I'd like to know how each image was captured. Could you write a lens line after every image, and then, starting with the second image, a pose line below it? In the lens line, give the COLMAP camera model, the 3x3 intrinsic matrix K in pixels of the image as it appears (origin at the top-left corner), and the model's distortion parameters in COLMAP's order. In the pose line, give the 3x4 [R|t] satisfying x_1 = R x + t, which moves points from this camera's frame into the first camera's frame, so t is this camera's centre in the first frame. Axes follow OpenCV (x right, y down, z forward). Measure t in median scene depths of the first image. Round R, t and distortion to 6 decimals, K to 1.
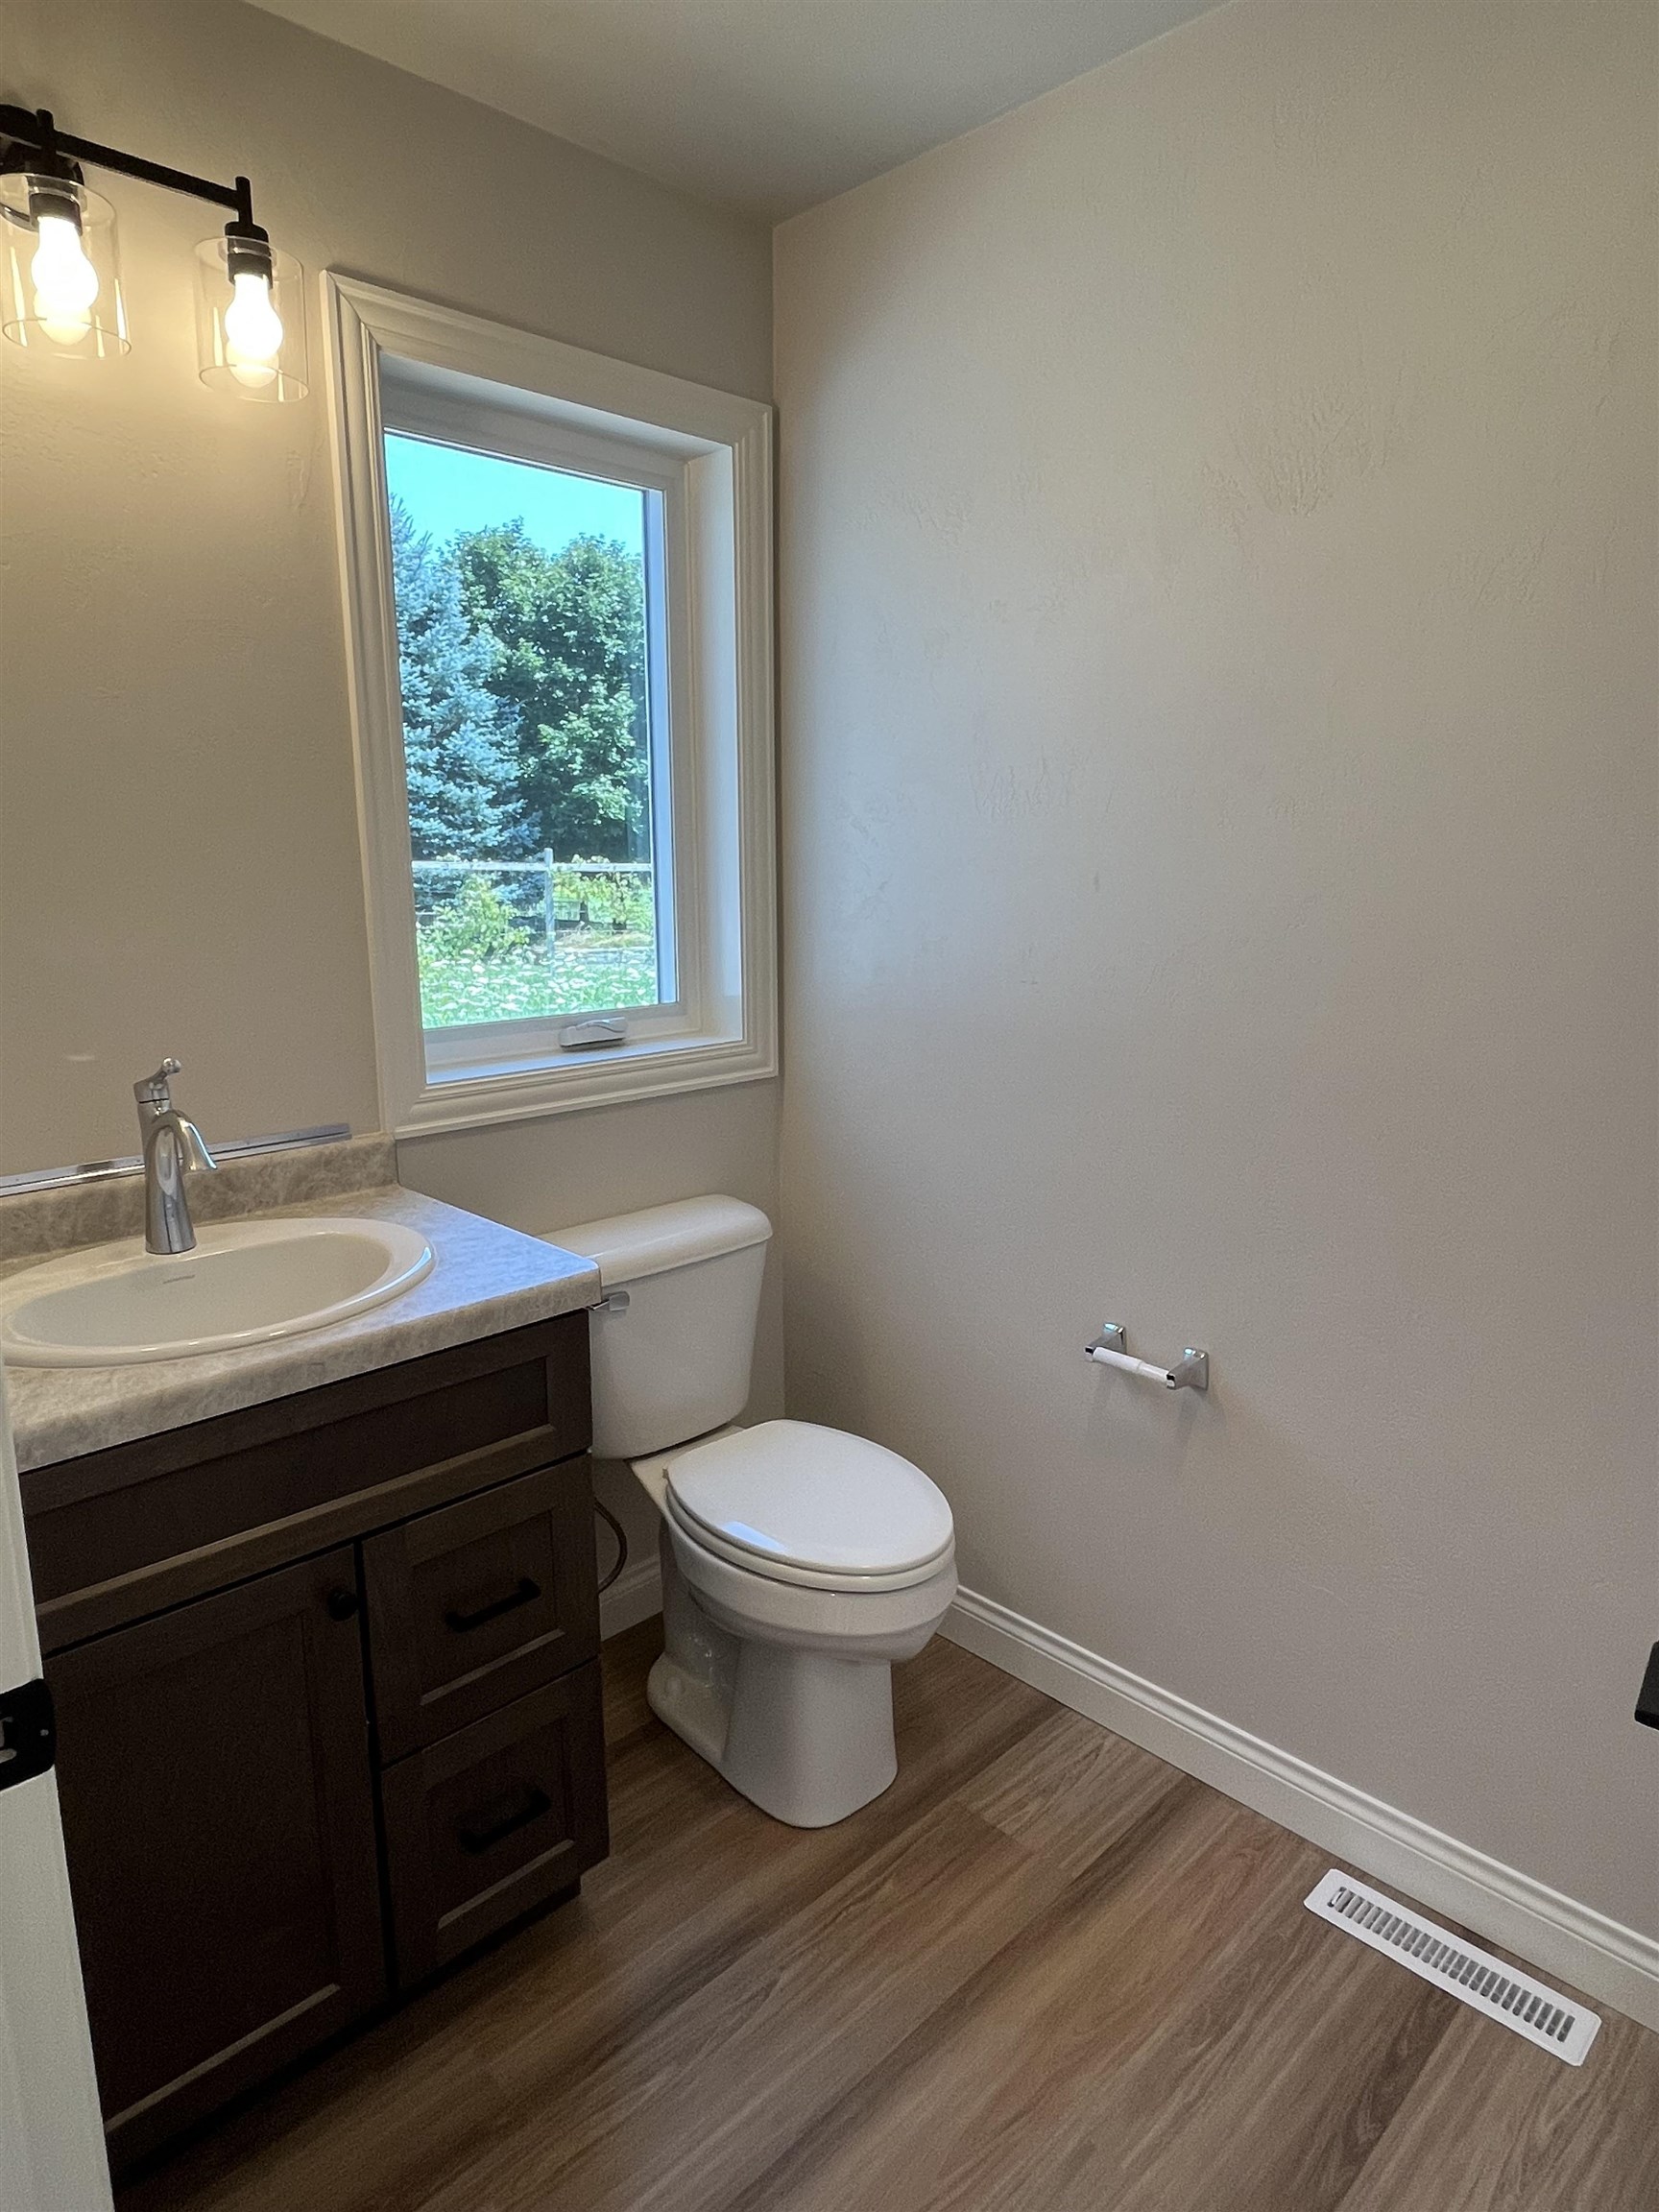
lens RADIAL K [[1311.6, 0, 831.5], [0, 1311.6, 1101.7], [0, 0, 1]] dist [-0.008715, 0.002710]
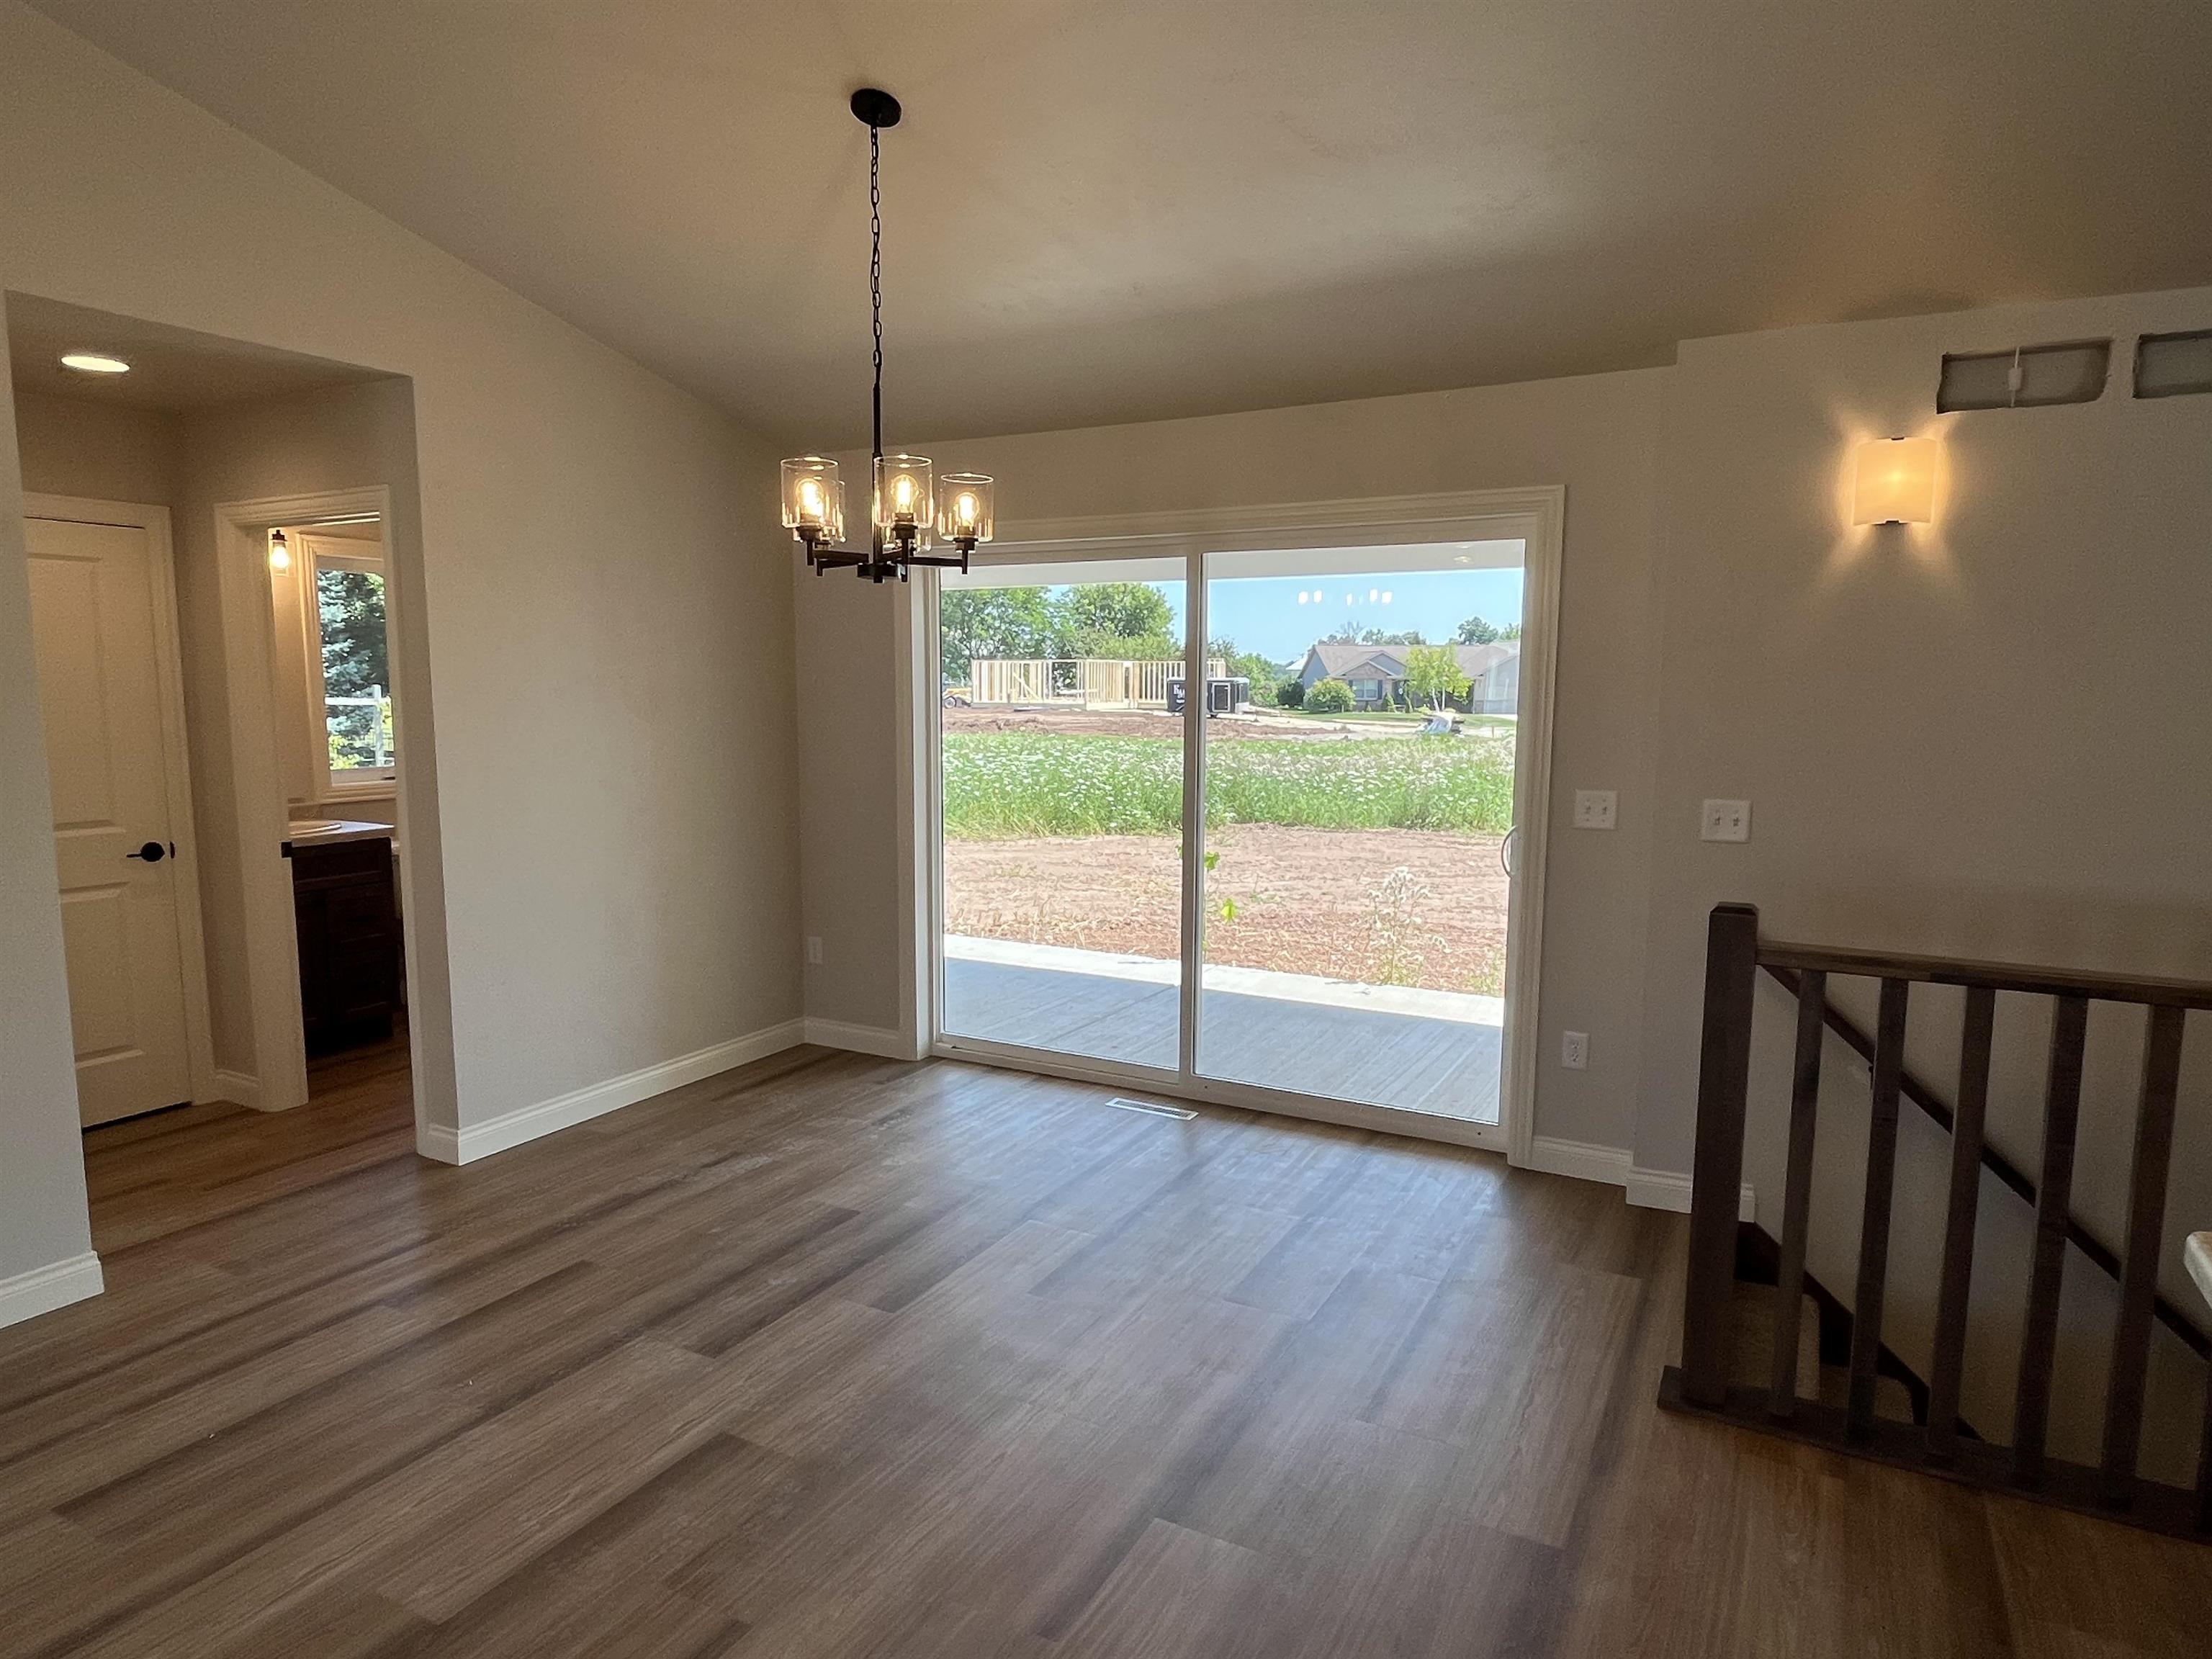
lens RADIAL K [[1311.6, 0, 1098.5], [0, 1311.6, 834.6], [0, 0, 1]] dist [-0.008715, 0.002710]
pose [[0.957608, -0.027531, 0.286757, 0.043622], [0.048541, 0.996611, -0.066417, 0.032976], [-0.283957, 0.077521, 0.955698, -0.201648]]
